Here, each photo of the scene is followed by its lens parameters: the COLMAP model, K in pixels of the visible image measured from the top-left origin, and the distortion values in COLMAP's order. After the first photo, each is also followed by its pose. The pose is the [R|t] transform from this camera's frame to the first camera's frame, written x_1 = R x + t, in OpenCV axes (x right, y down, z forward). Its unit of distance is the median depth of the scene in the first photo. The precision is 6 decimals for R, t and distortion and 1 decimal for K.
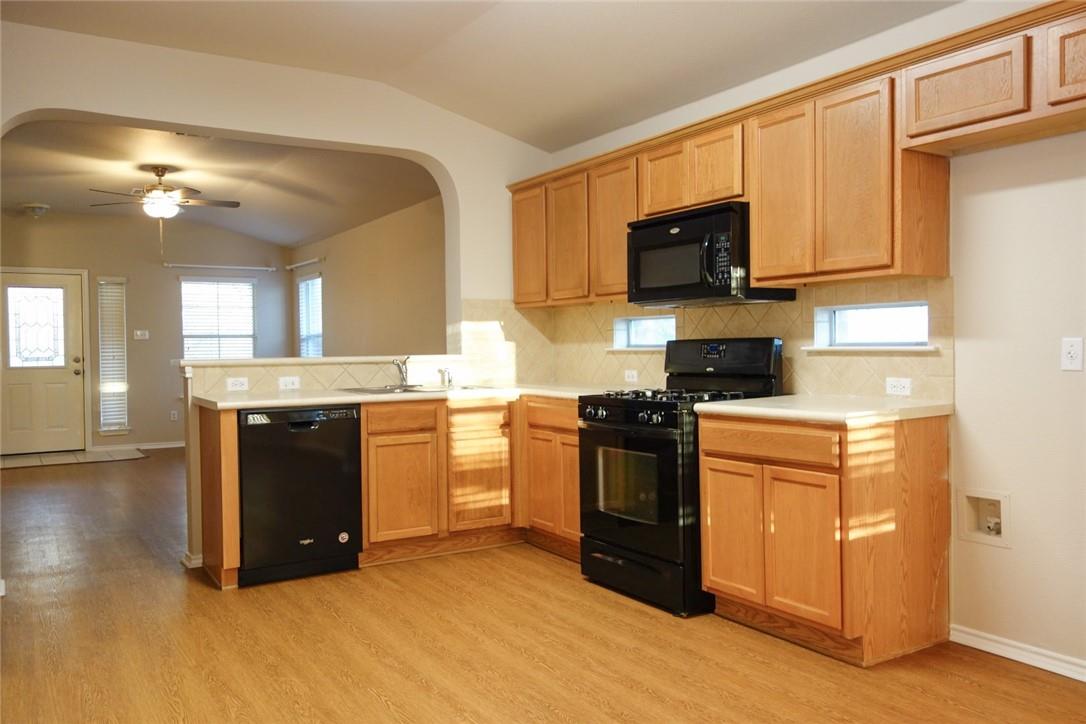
lens RADIAL K [[857.4, 0, 543.0], [0, 857.4, 362.0], [0, 0, 1]] dist [0.006374, -0.002861]
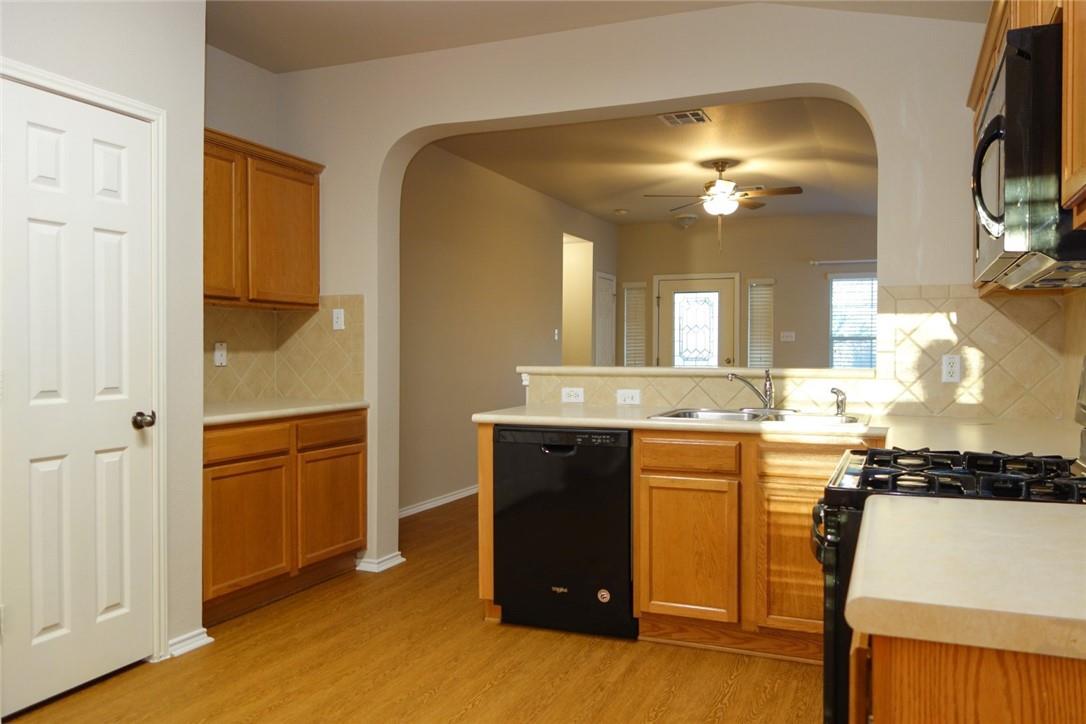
lens RADIAL K [[857.4, 0, 543.0], [0, 857.4, 362.0], [0, 0, 1]] dist [0.006374, -0.002861]
pose [[0.583608, 0.024973, -0.811651, 0.373604], [-0.024350, 0.999616, 0.013248, -0.020956], [0.811670, 0.012032, 0.583992, 0.488082]]
